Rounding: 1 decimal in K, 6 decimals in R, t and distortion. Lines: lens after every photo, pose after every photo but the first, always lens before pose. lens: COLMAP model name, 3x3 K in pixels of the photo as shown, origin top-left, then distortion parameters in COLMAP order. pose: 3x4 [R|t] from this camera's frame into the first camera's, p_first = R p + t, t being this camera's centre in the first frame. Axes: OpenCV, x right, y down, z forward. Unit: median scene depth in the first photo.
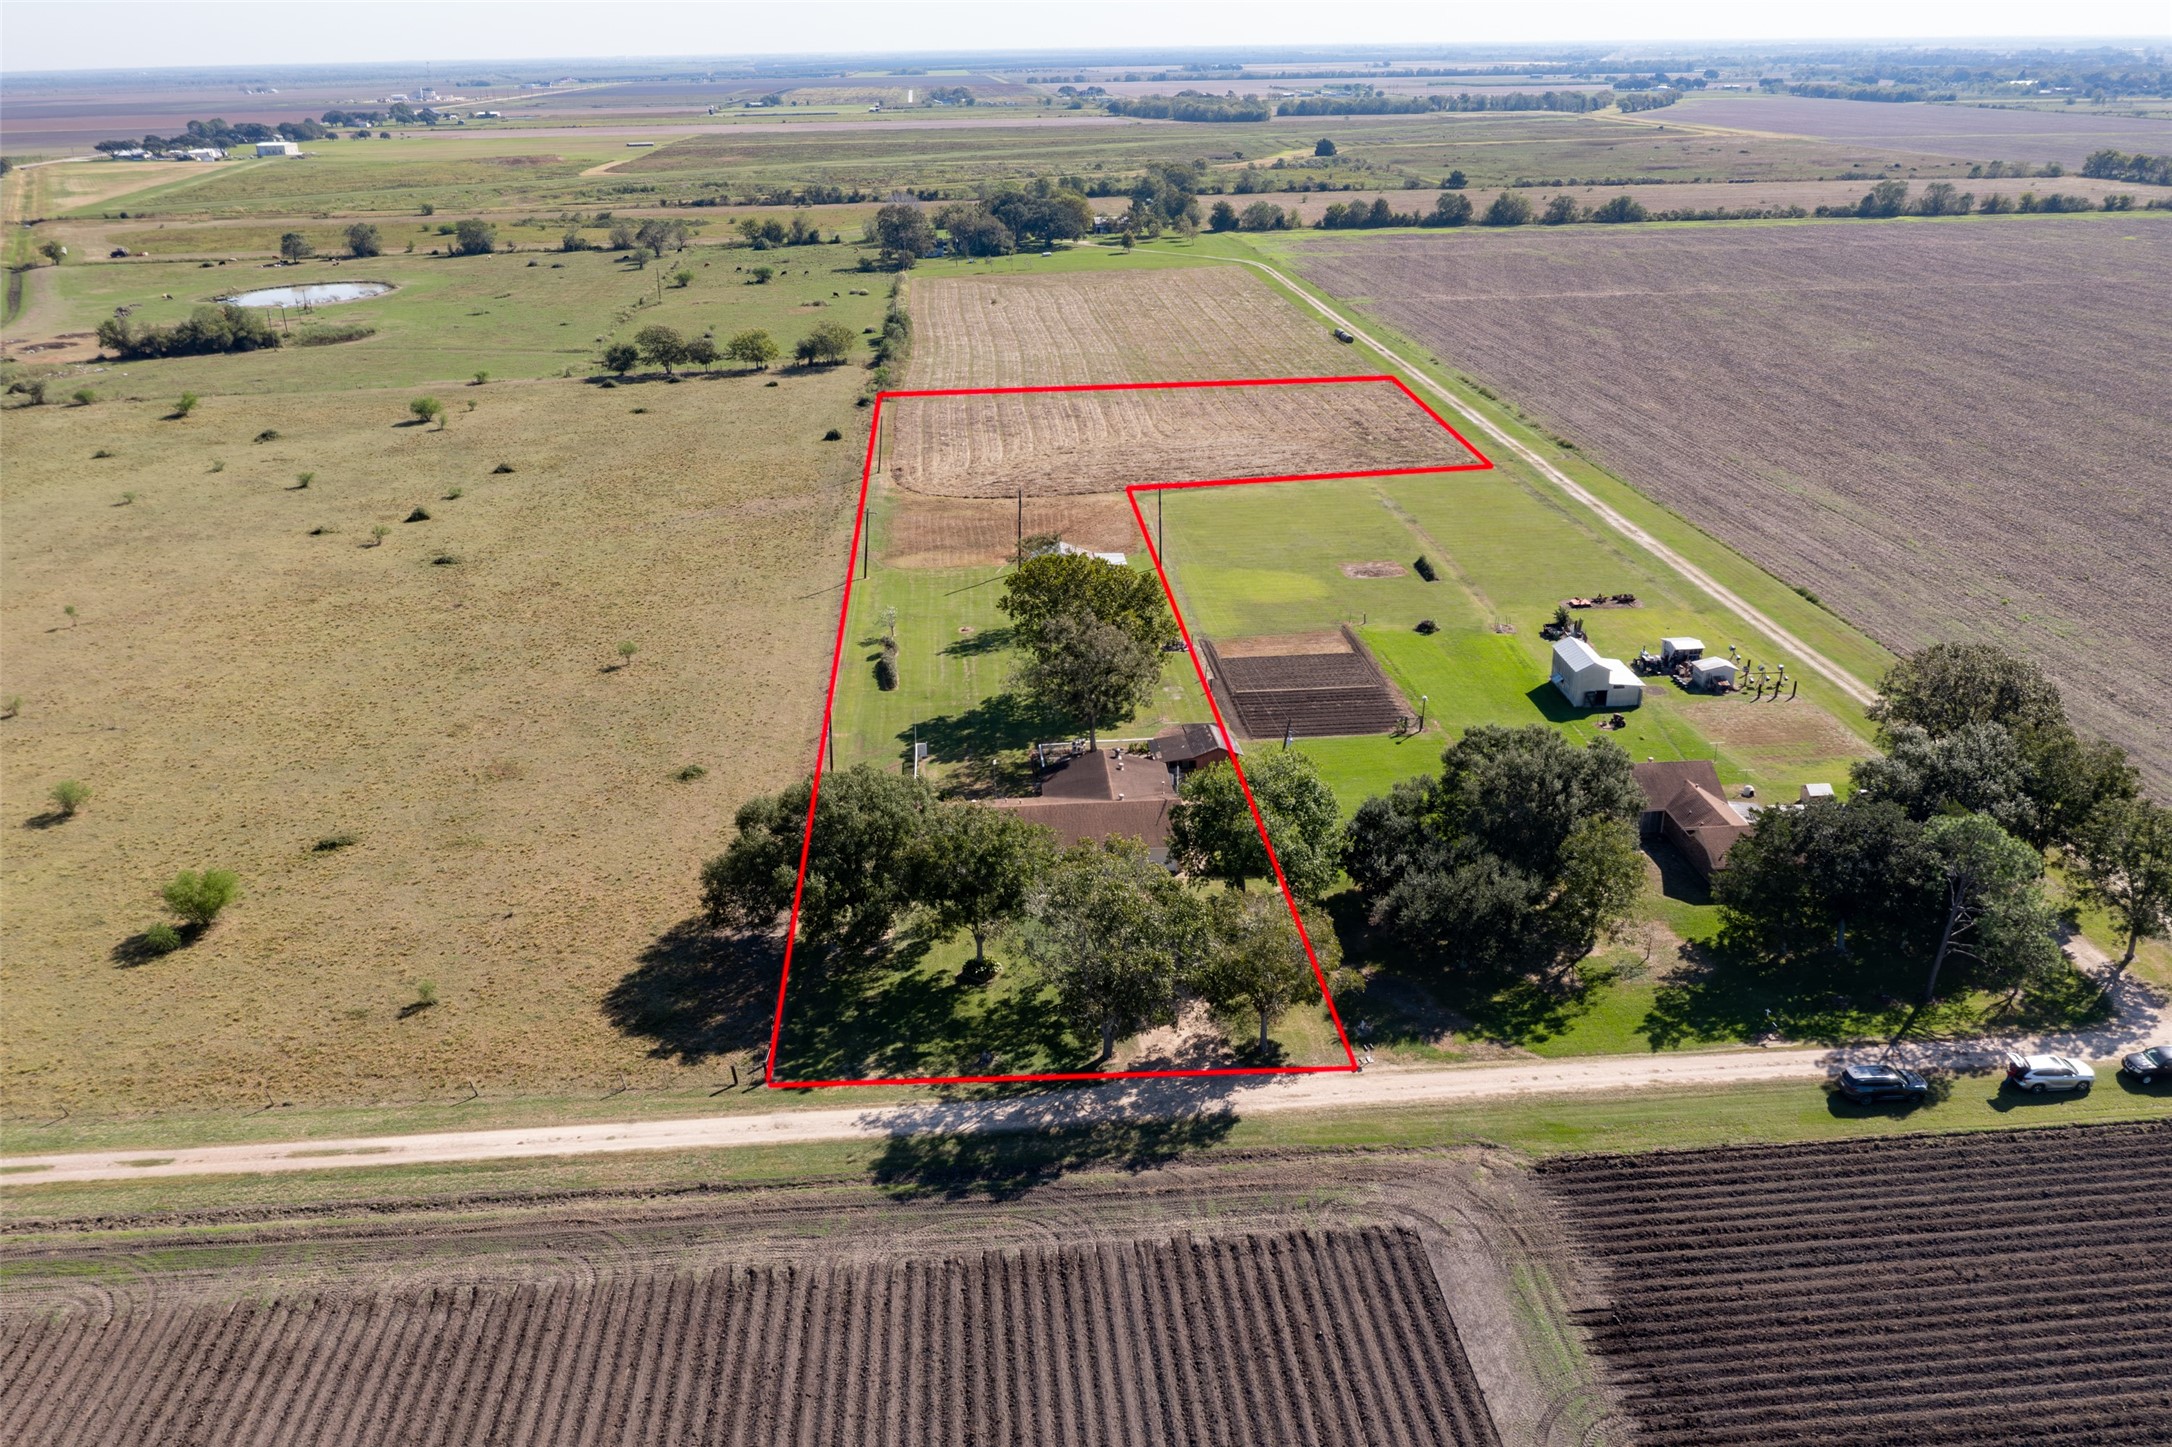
lens RADIAL K [[1715.7, 0, 1084.4], [0, 1715.7, 687.6], [0, 0, 1]] dist [-0.024237, 0.006892]
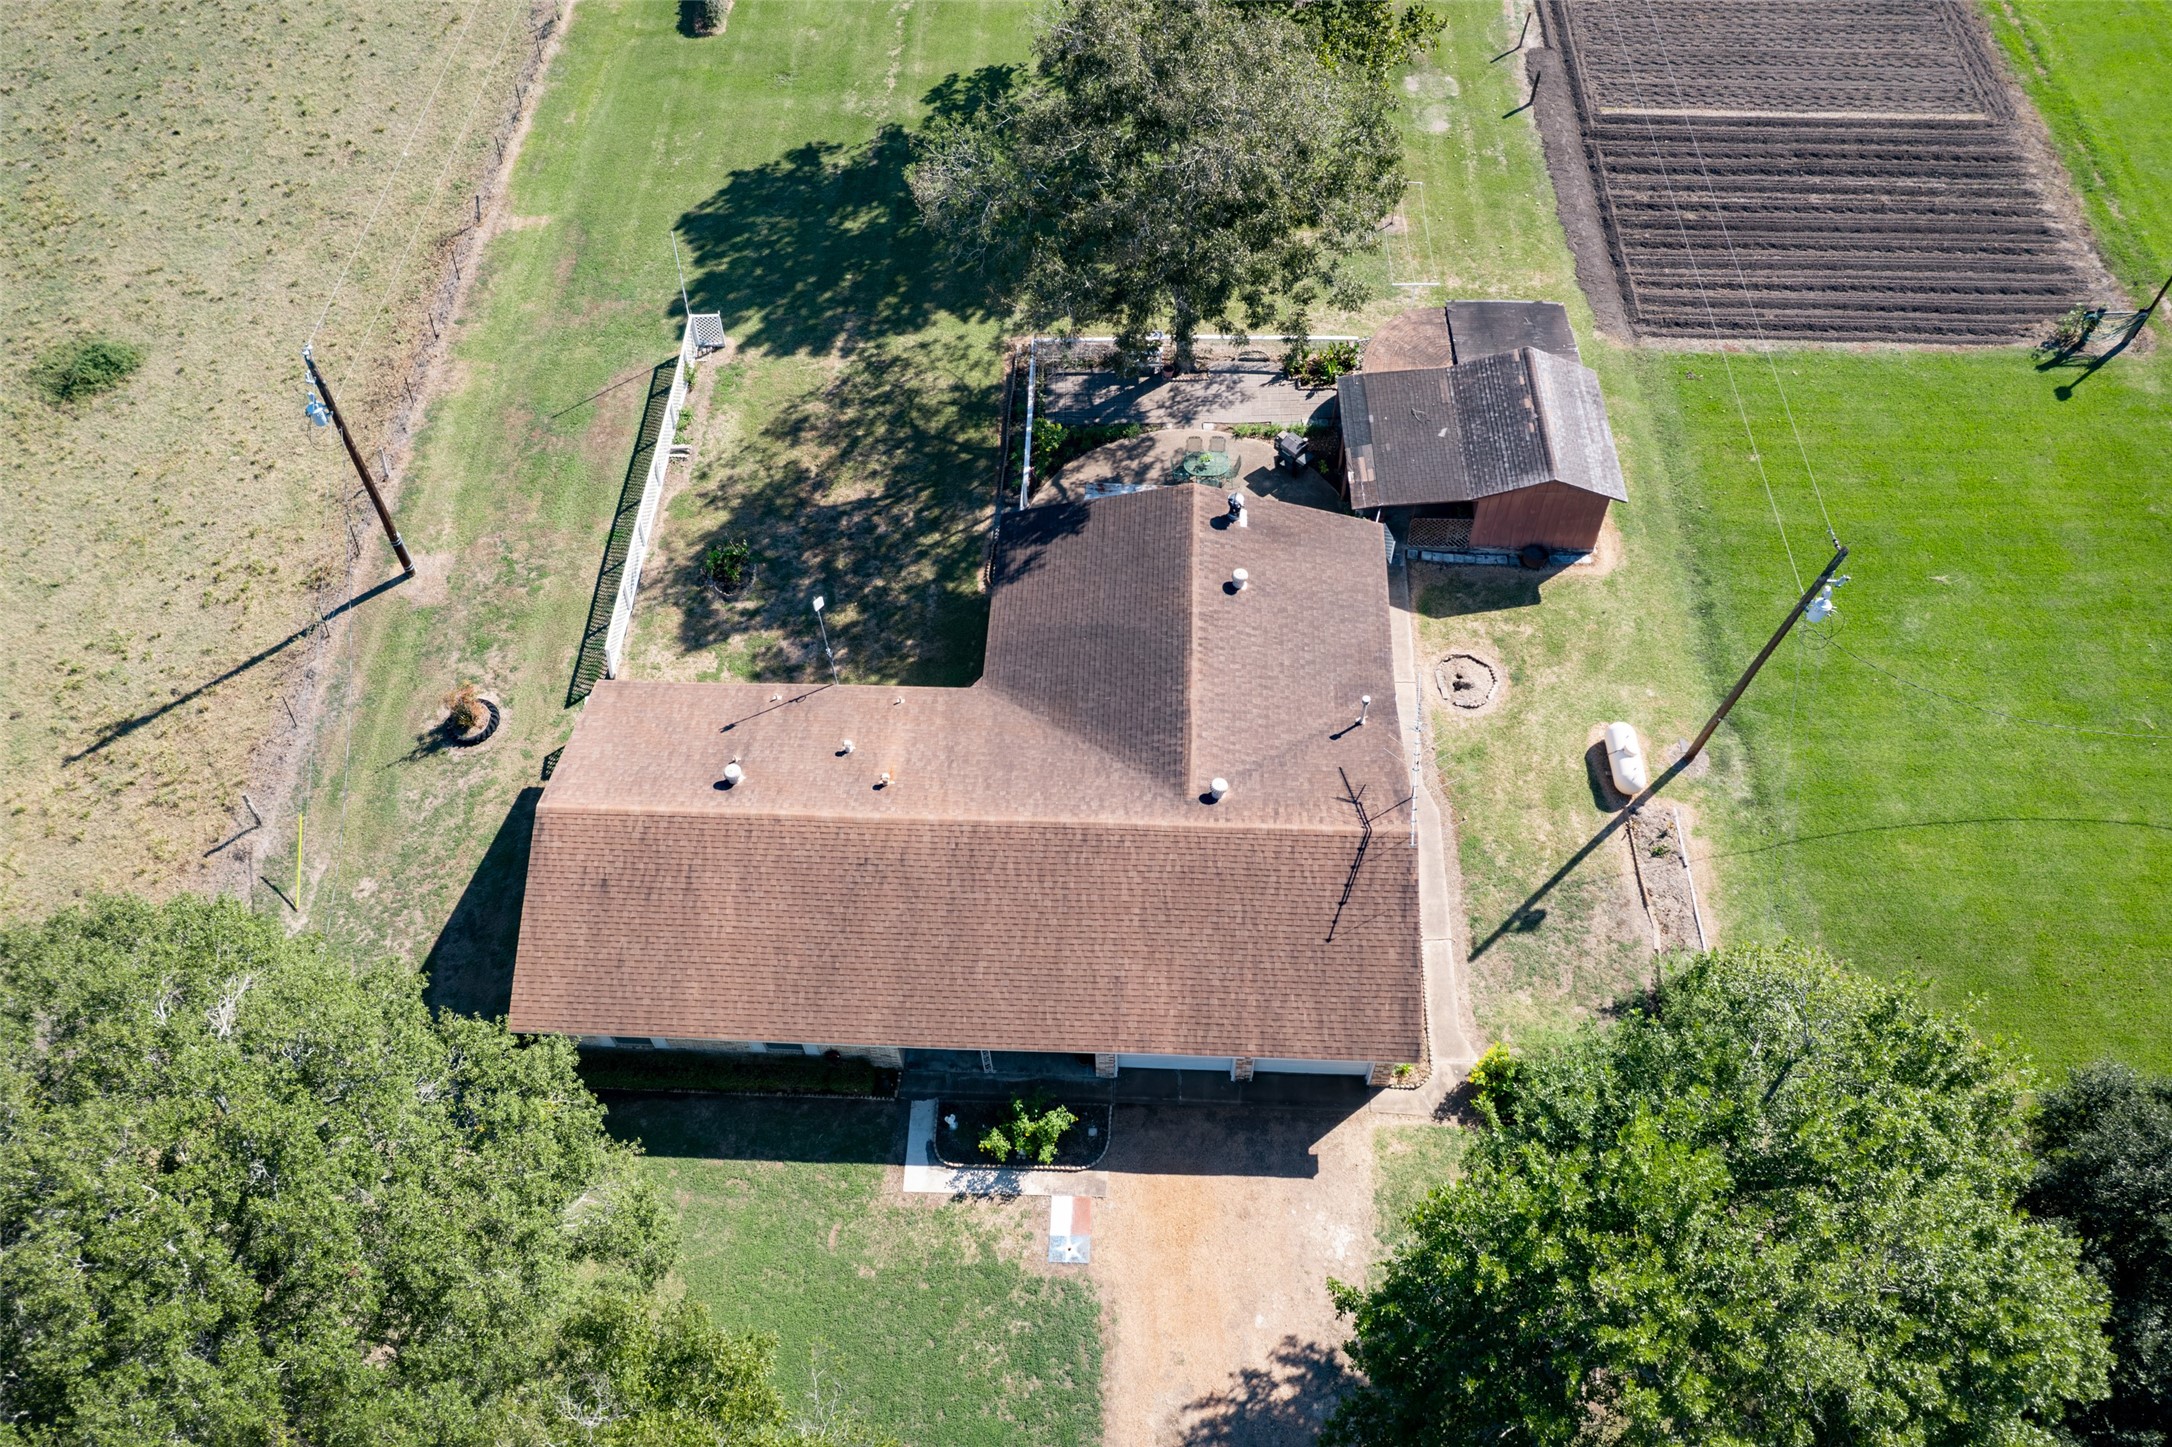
lens RADIAL K [[1715.7, 0, 1084.4], [0, 1715.7, 687.6], [0, 0, 1]] dist [-0.024237, 0.006892]
pose [[0.993790, 0.089115, -0.066640, 0.018663], [-0.038147, 0.835417, 0.548292, -0.132646], [0.104533, -0.542344, 0.833628, 0.878438]]
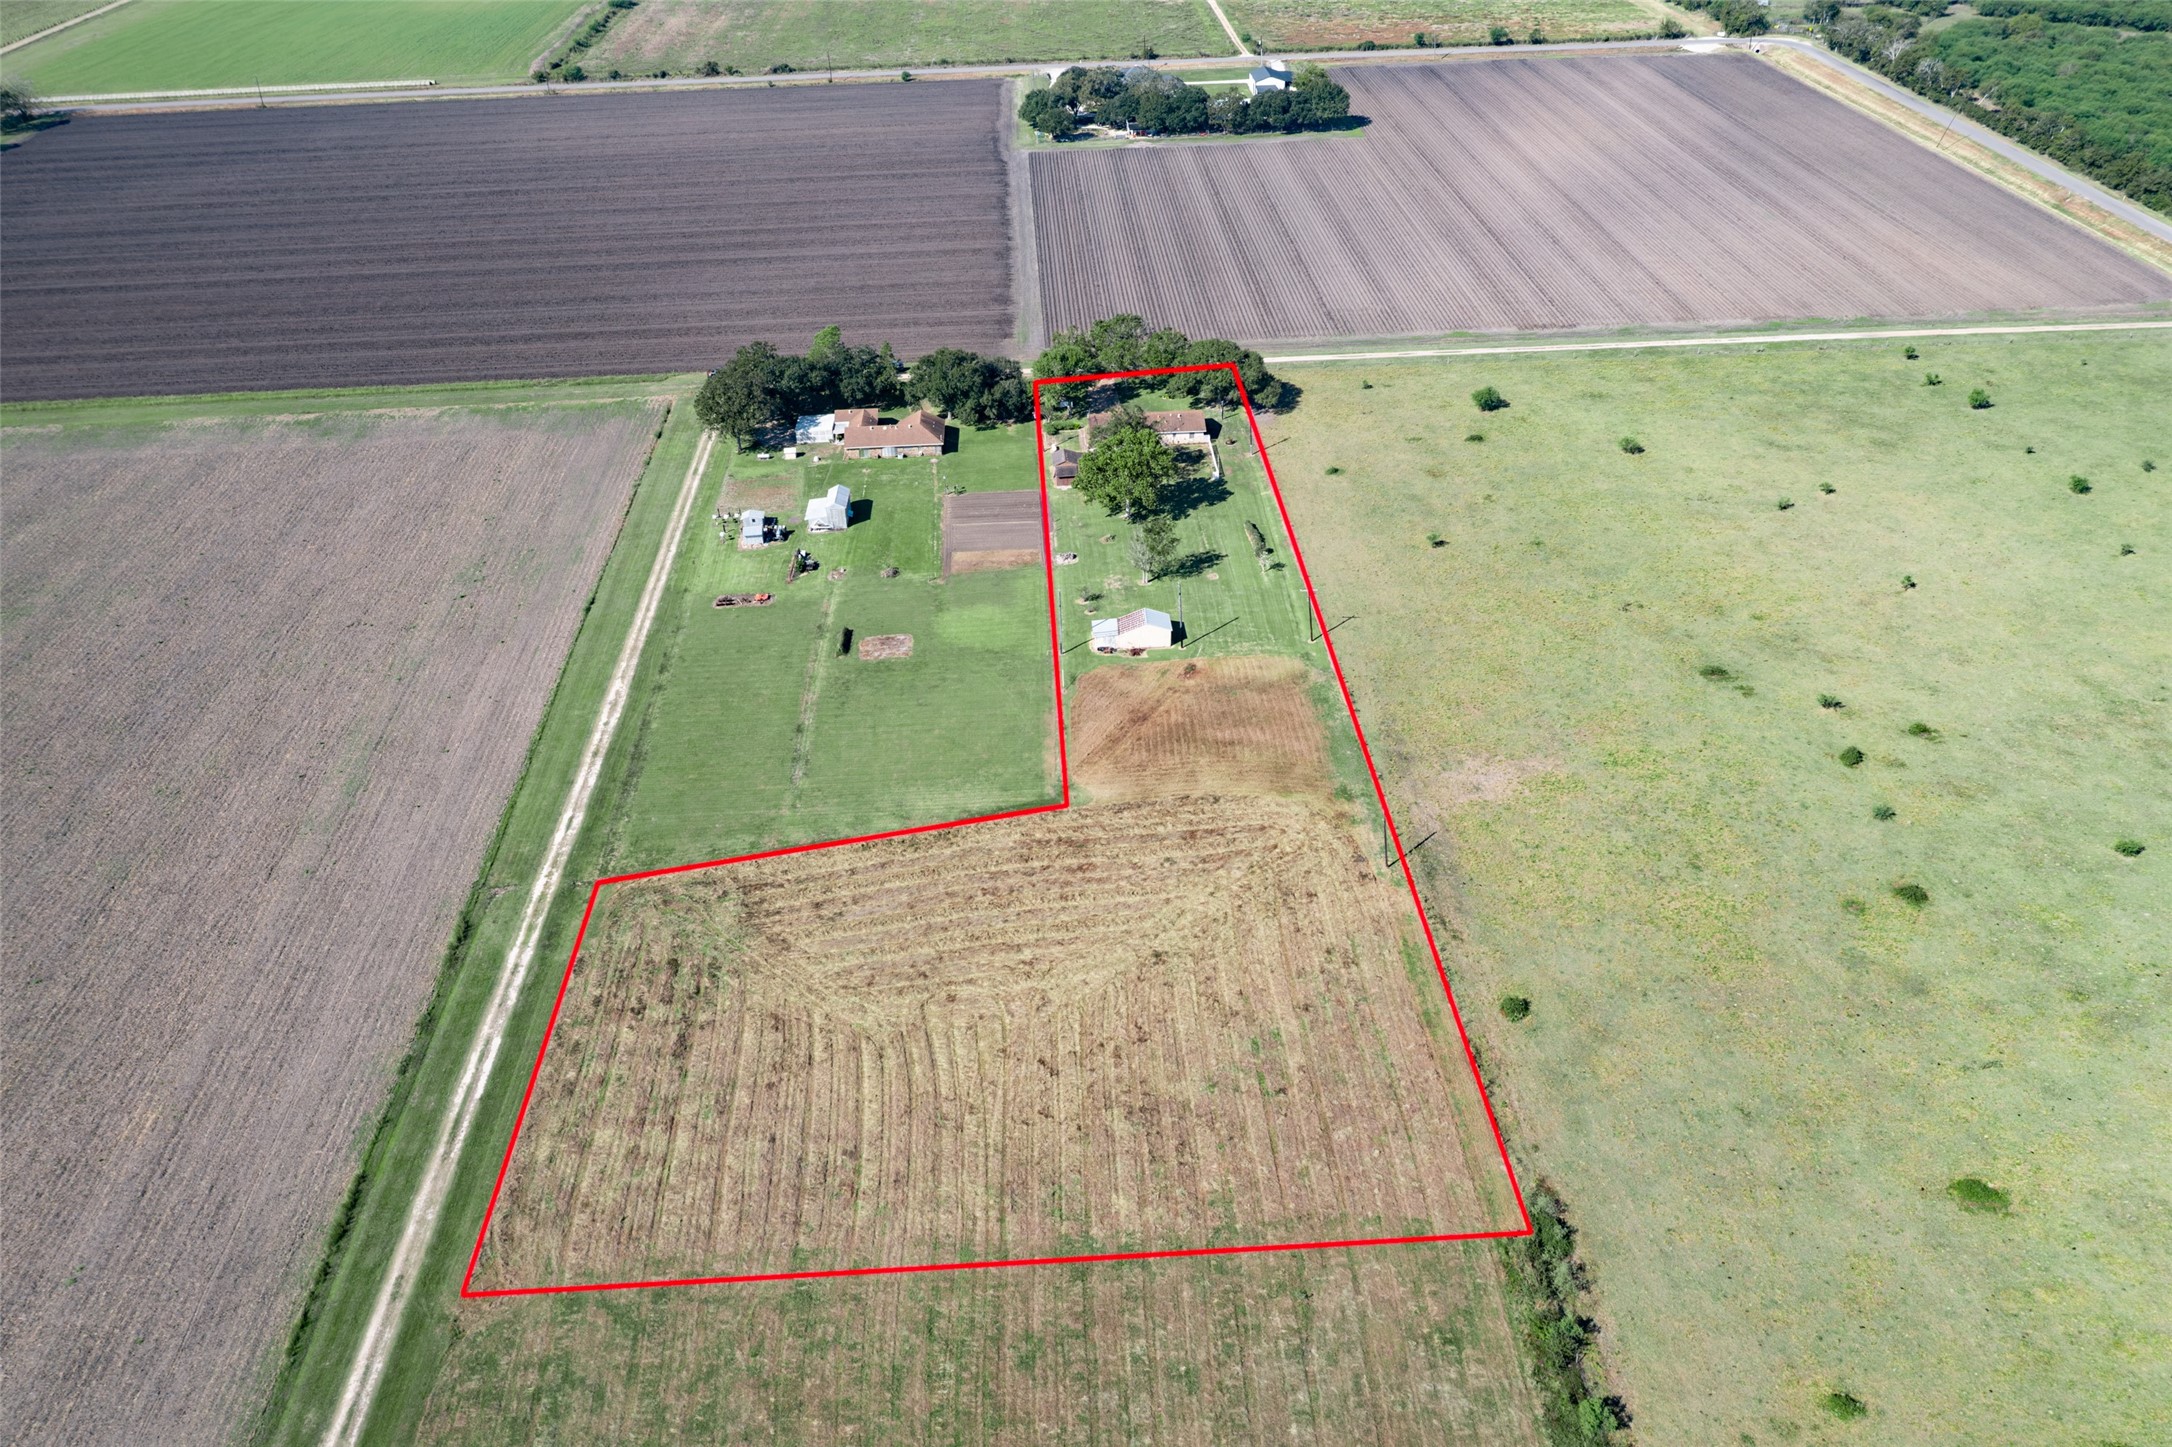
lens RADIAL K [[1715.7, 0, 1084.4], [0, 1715.7, 687.6], [0, 0, 1]] dist [-0.024237, 0.006892]
pose [[-0.998535, 0.022037, 0.049412, -0.051110], [0.052522, 0.614013, 0.787546, -1.746709], [-0.012984, 0.788988, -0.614271, 3.108016]]
